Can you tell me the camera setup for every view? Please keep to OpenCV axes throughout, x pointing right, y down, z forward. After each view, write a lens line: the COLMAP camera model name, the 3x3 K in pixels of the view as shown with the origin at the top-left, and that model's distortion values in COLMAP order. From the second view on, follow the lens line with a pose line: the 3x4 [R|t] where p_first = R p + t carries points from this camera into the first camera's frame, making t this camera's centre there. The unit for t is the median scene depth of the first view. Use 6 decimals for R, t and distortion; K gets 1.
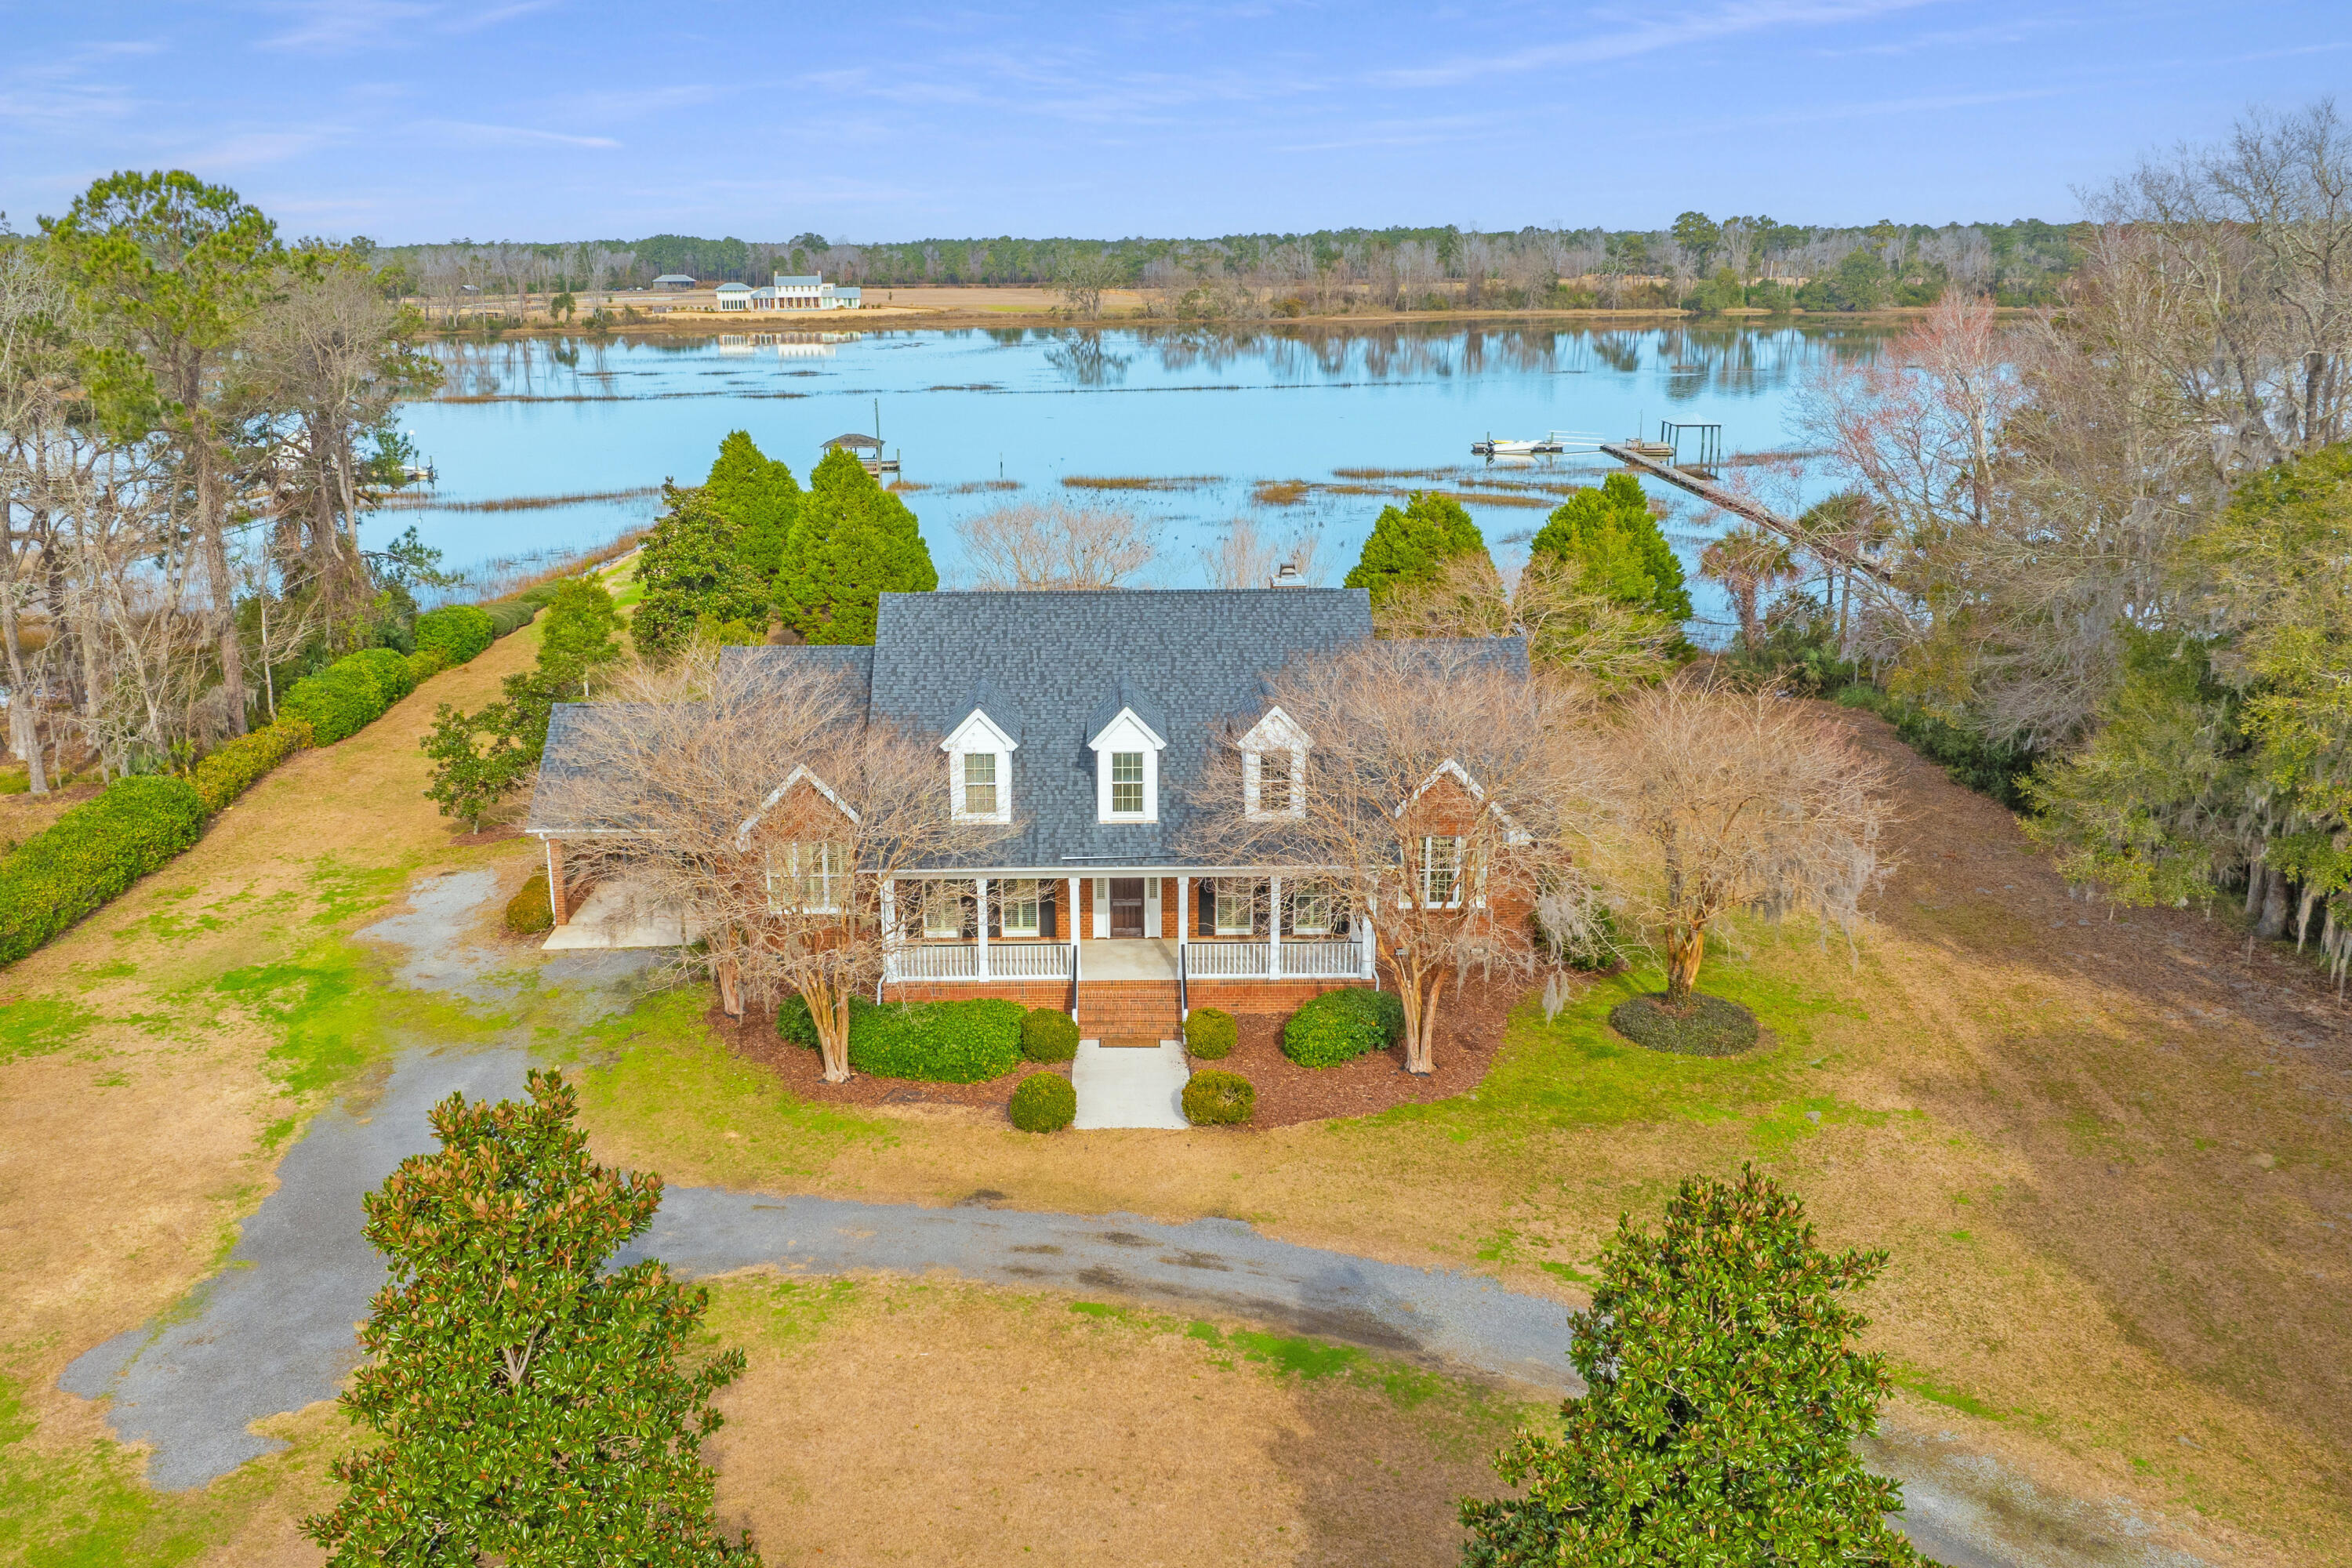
lens RADIAL K [[2049.4, 0, 1074.9], [0, 2049.4, 774.8], [0, 0, 1]] dist [-0.022668, 0.012524]
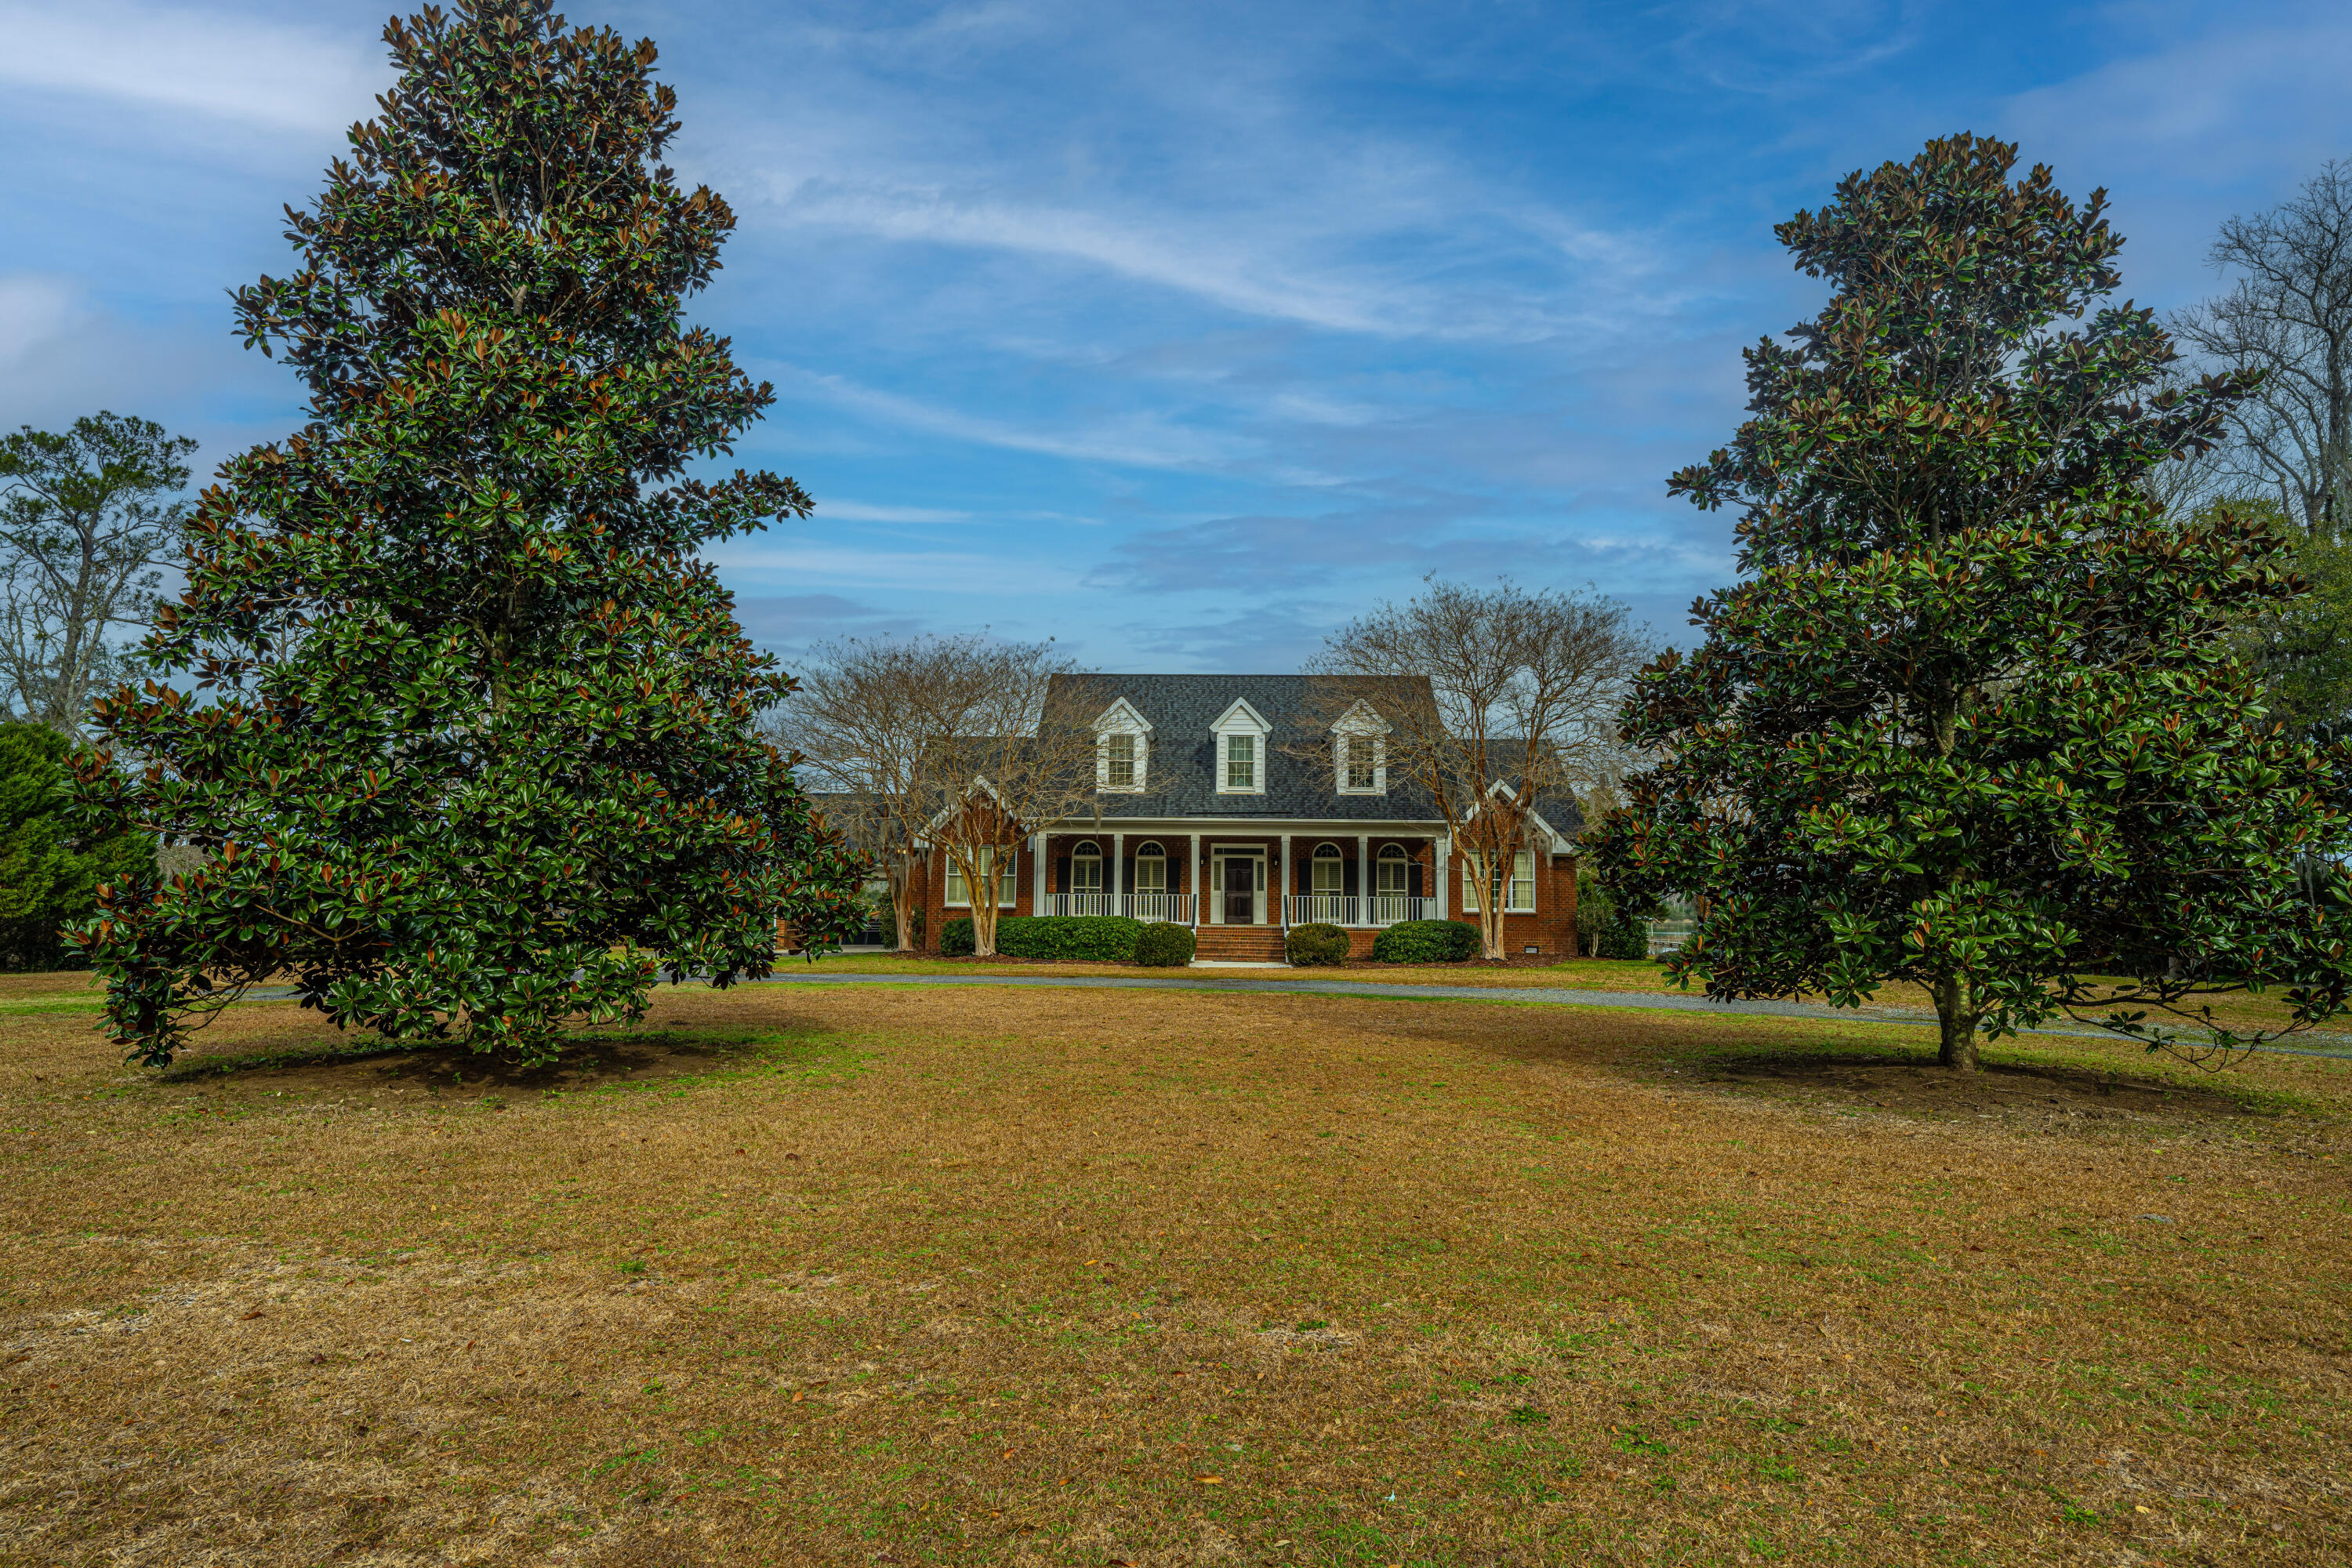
lens RADIAL K [[1343.6, 0, 1177.9], [0, 1343.6, 784.2], [0, 0, 1]] dist [0.003674, 0.000314]
pose [[0.999439, 0.020289, -0.026643, 0.009565], [-0.028040, 0.941970, -0.334524, 0.278296], [0.018309, 0.335083, 0.942011, 0.235820]]
